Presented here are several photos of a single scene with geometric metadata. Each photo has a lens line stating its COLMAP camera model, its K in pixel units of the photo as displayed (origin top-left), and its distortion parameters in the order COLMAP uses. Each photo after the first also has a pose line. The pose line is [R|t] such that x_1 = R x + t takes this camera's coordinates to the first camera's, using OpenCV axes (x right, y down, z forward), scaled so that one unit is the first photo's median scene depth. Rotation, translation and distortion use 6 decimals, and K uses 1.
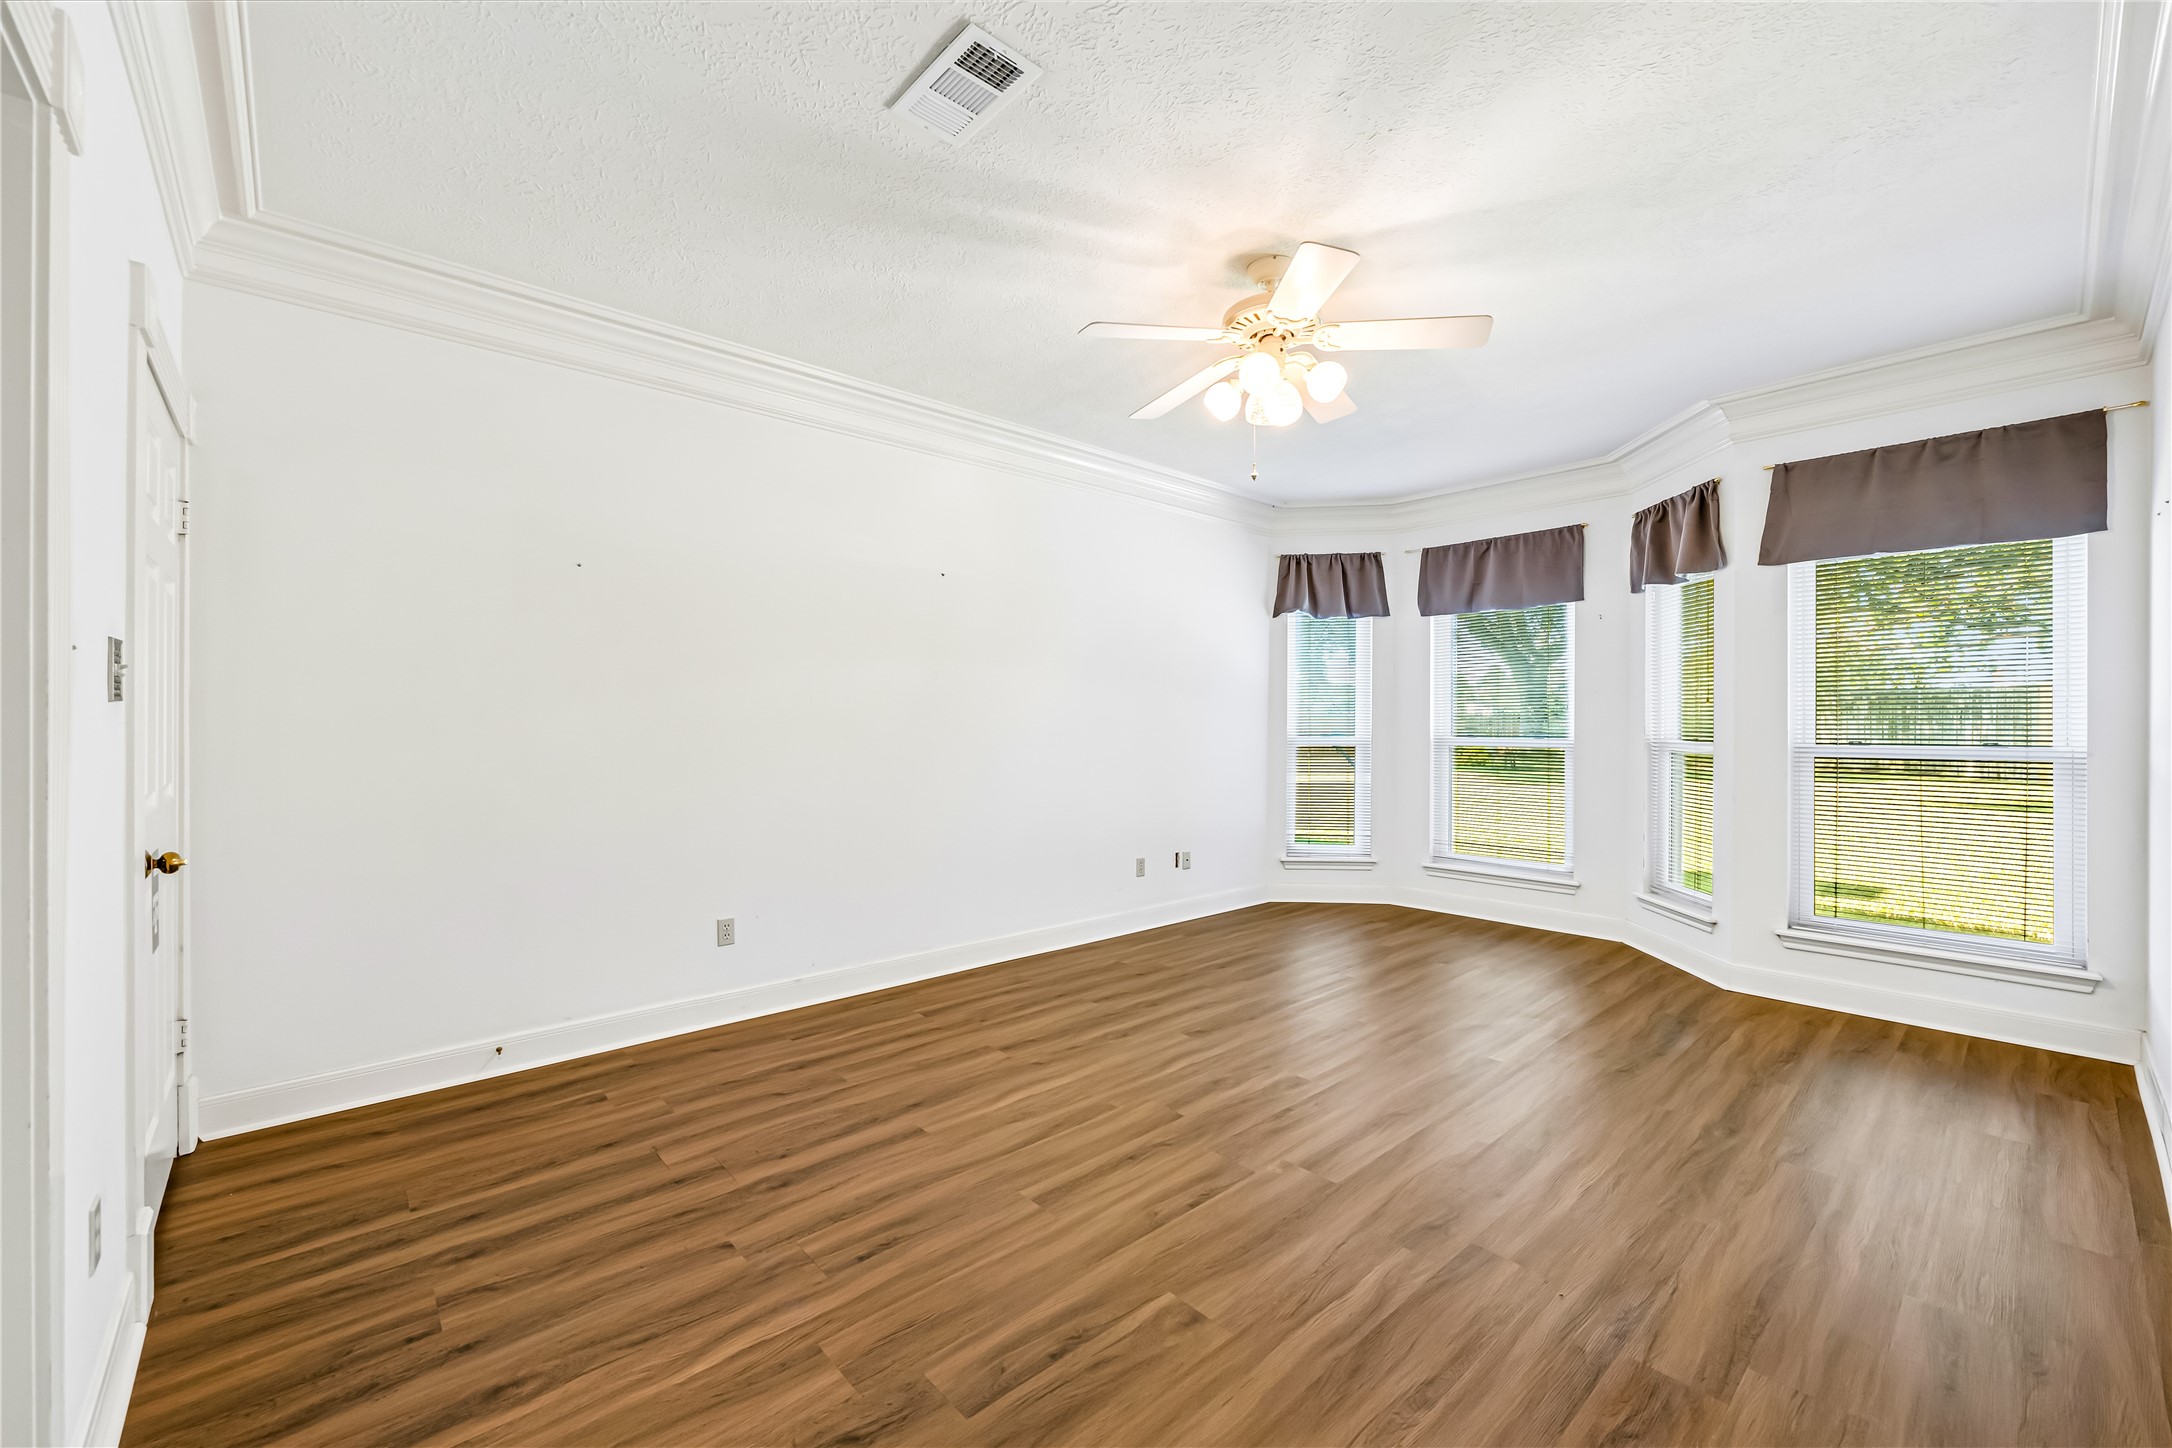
lens RADIAL K [[883.3, 0, 1077.9], [0, 883.3, 719.0], [0, 0, 1]] dist [-0.006318, 0.000688]
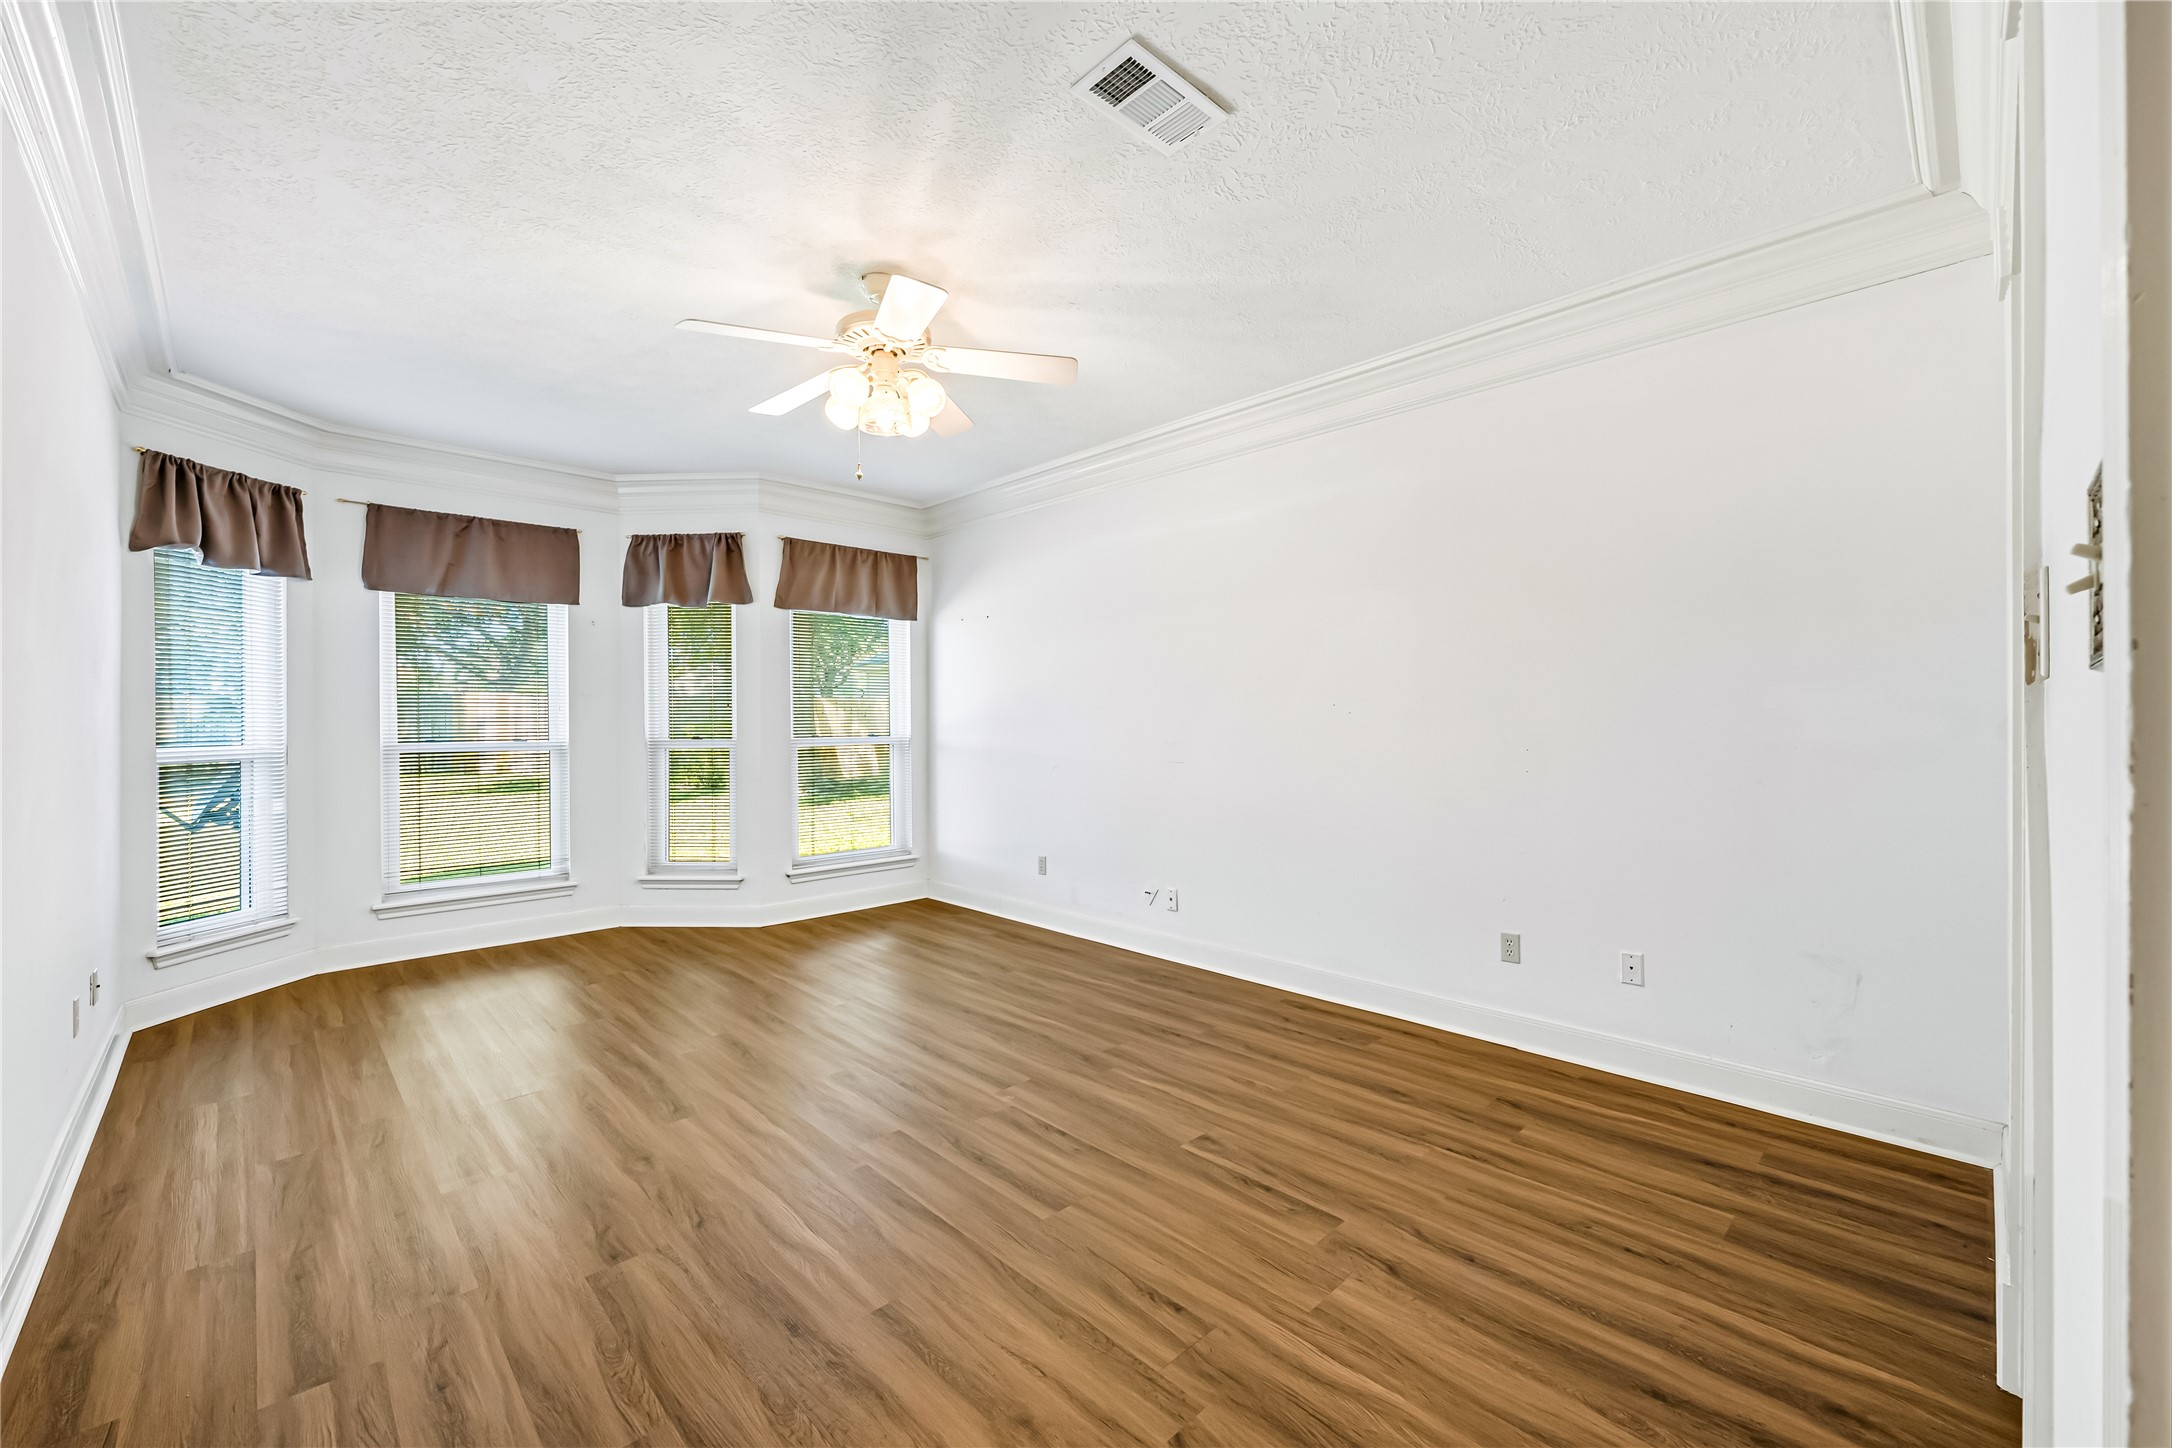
lens RADIAL K [[883.3, 0, 1075.9], [0, 883.3, 722.2], [0, 0, 1]] dist [-0.006318, 0.000688]
pose [[-0.050790, -0.005133, 0.998696, -0.752819], [0.003441, 0.999980, 0.005314, -0.002467], [-0.998703, 0.003707, -0.050771, 0.751125]]
